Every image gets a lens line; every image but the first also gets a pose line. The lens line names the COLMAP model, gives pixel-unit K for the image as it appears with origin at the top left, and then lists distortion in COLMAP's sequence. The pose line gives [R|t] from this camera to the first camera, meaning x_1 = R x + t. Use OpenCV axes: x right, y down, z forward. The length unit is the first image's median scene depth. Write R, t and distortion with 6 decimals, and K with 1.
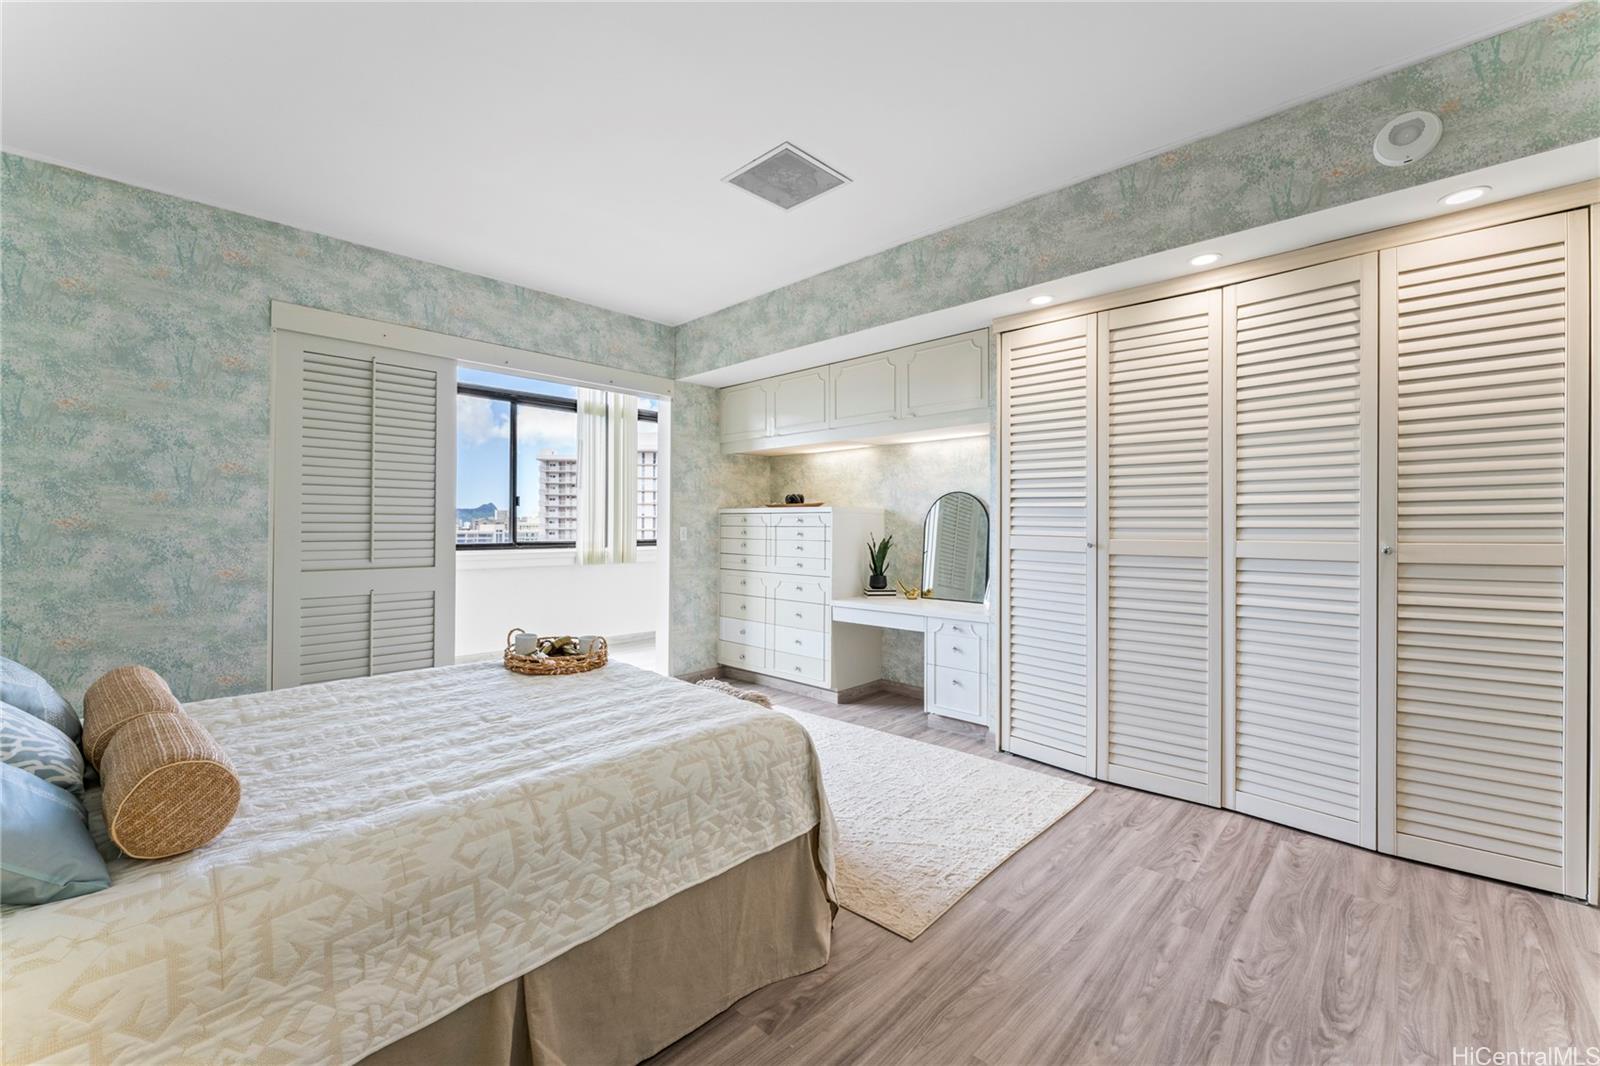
lens RADIAL K [[639.5, 0, 798.0], [0, 639.5, 526.5], [0, 0, 1]] dist [-0.002515, -0.000670]
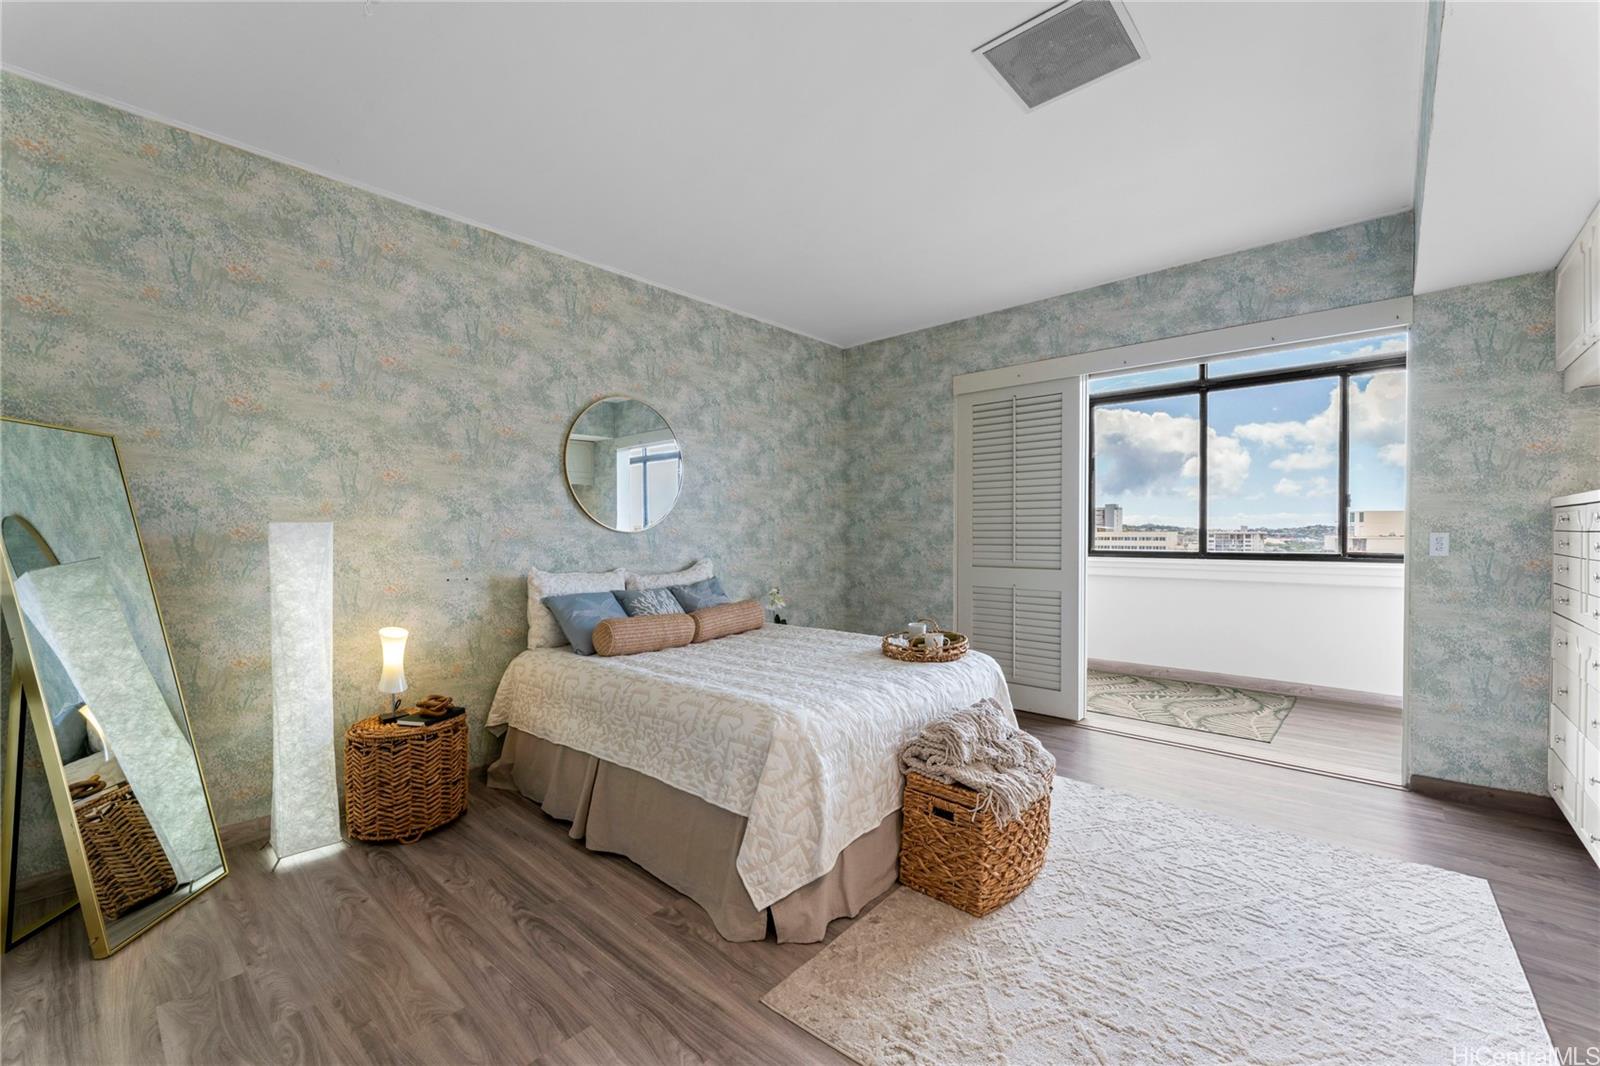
lens RADIAL K [[639.5, 0, 798.5], [0, 639.5, 539.5], [0, 0, 1]] dist [-0.002515, -0.000670]
pose [[0.054974, 0.006055, -0.998469, 0.529965], [0.001685, 0.999980, 0.006157, 0.003243], [0.998486, -0.002021, 0.054962, 0.504235]]
